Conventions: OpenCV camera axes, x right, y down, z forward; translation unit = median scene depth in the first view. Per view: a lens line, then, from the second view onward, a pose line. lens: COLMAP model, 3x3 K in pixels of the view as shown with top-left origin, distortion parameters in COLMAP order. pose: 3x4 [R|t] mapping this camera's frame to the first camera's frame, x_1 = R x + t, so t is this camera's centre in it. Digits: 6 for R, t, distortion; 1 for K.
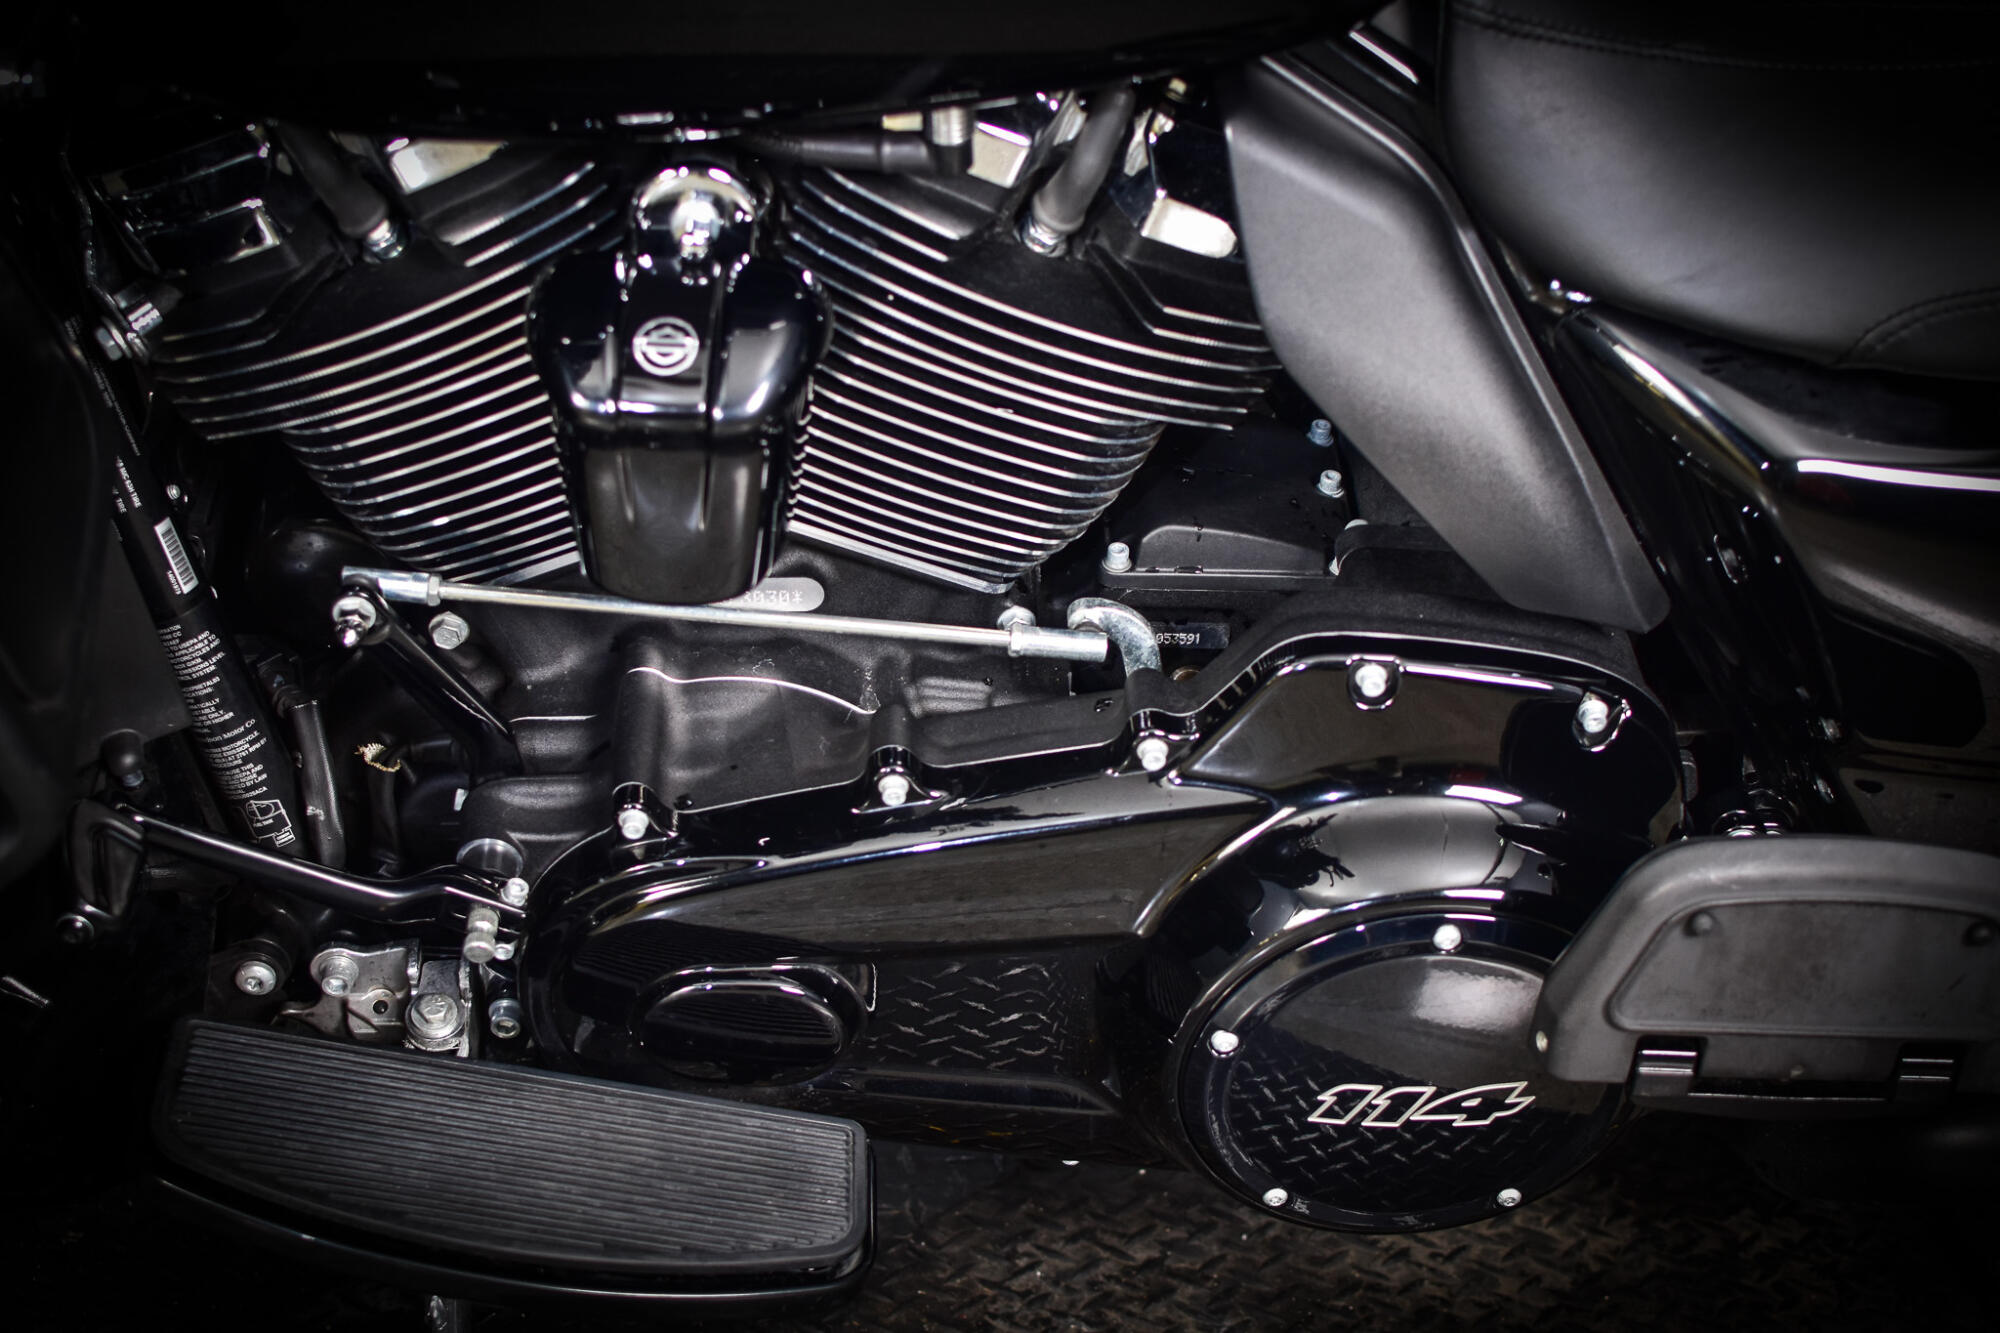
lens RADIAL K [[3060.6, 0, 1000.0], [0, 3060.6, 666.5], [0, 0, 1]] dist [-0.172055, 0.043444]
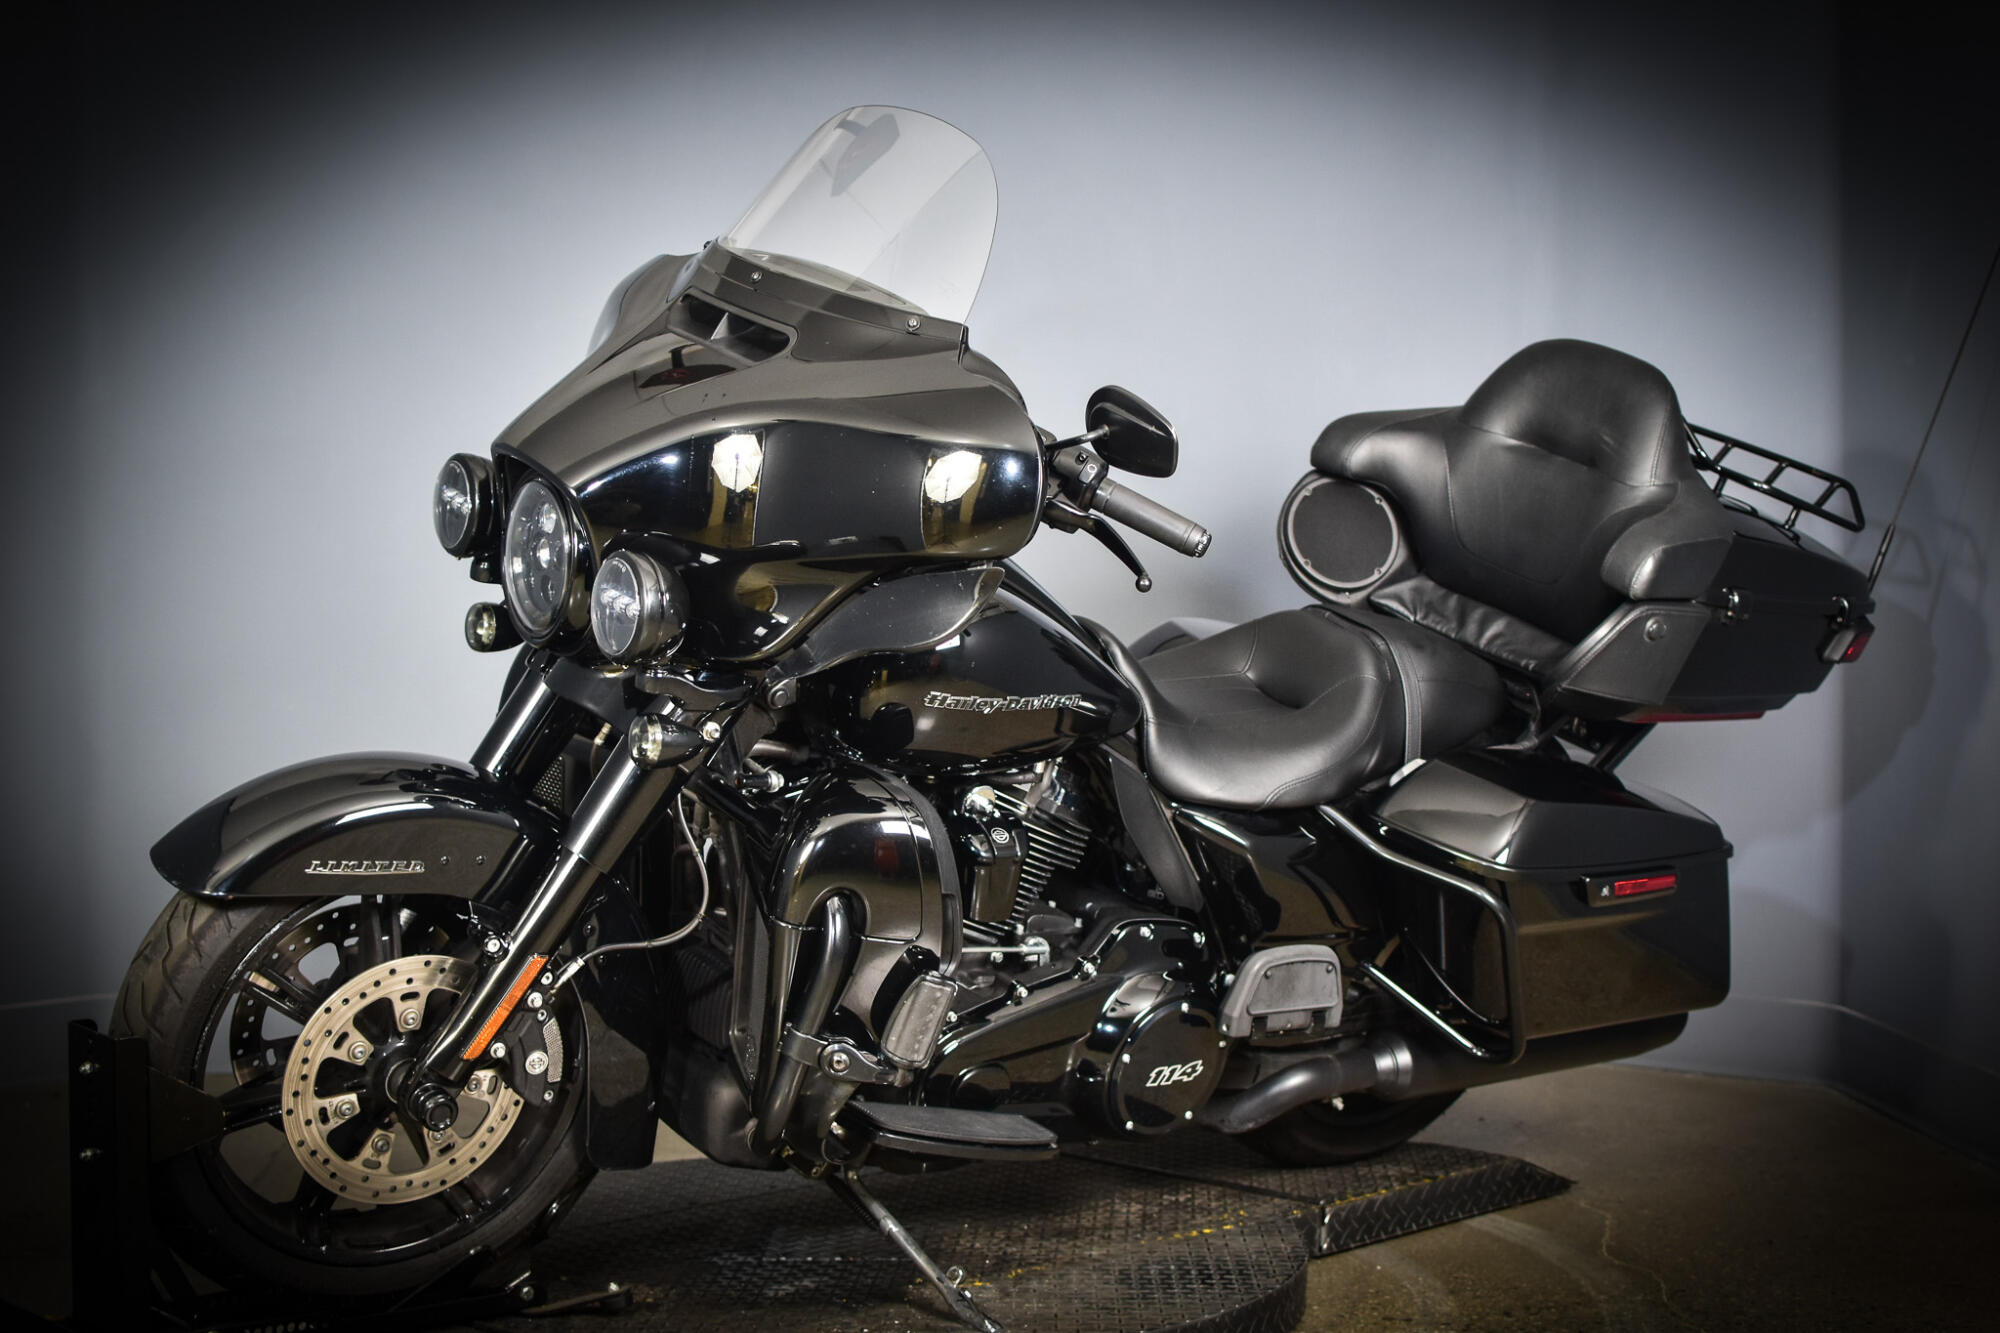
lens RADIAL K [[3060.6, 0, 1000.0], [0, 3060.6, 666.5], [0, 0, 1]] dist [-0.172055, 0.043444]
pose [[0.796835, -0.067319, 0.600434, -1.879942], [0.255973, 0.937795, -0.234558, 0.449715], [-0.547294, 0.340599, 0.764500, -1.433936]]
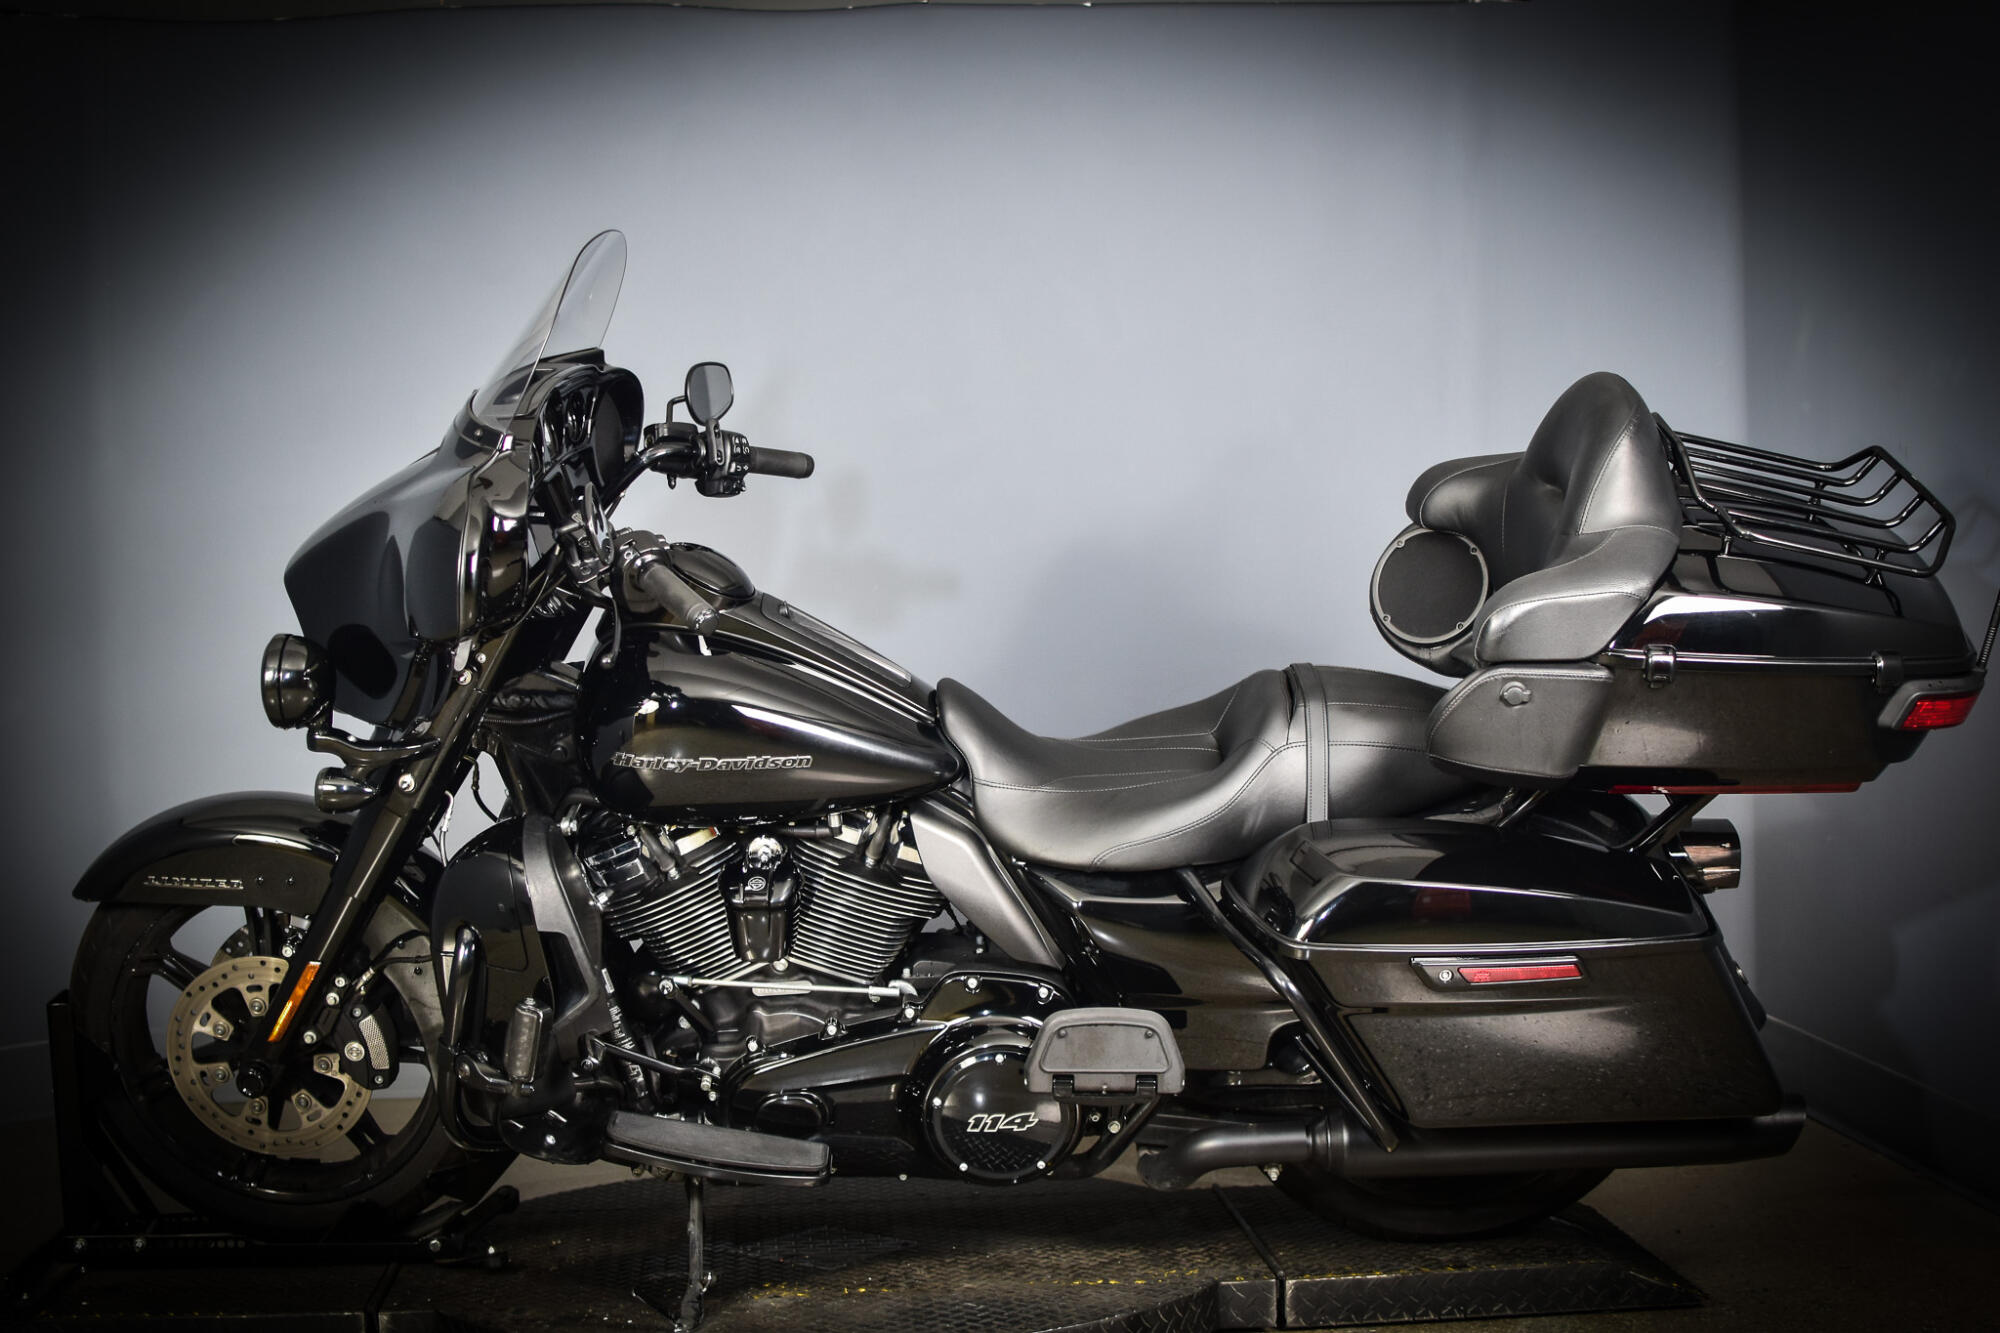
lens RADIAL K [[3060.6, 0, 1000.0], [0, 3060.6, 666.5], [0, 0, 1]] dist [-0.172055, 0.043444]
pose [[0.997043, -0.064572, -0.041665, 0.310264], [0.046480, 0.938486, -0.342175, 0.812749], [0.061197, 0.339226, 0.938712, -2.214804]]
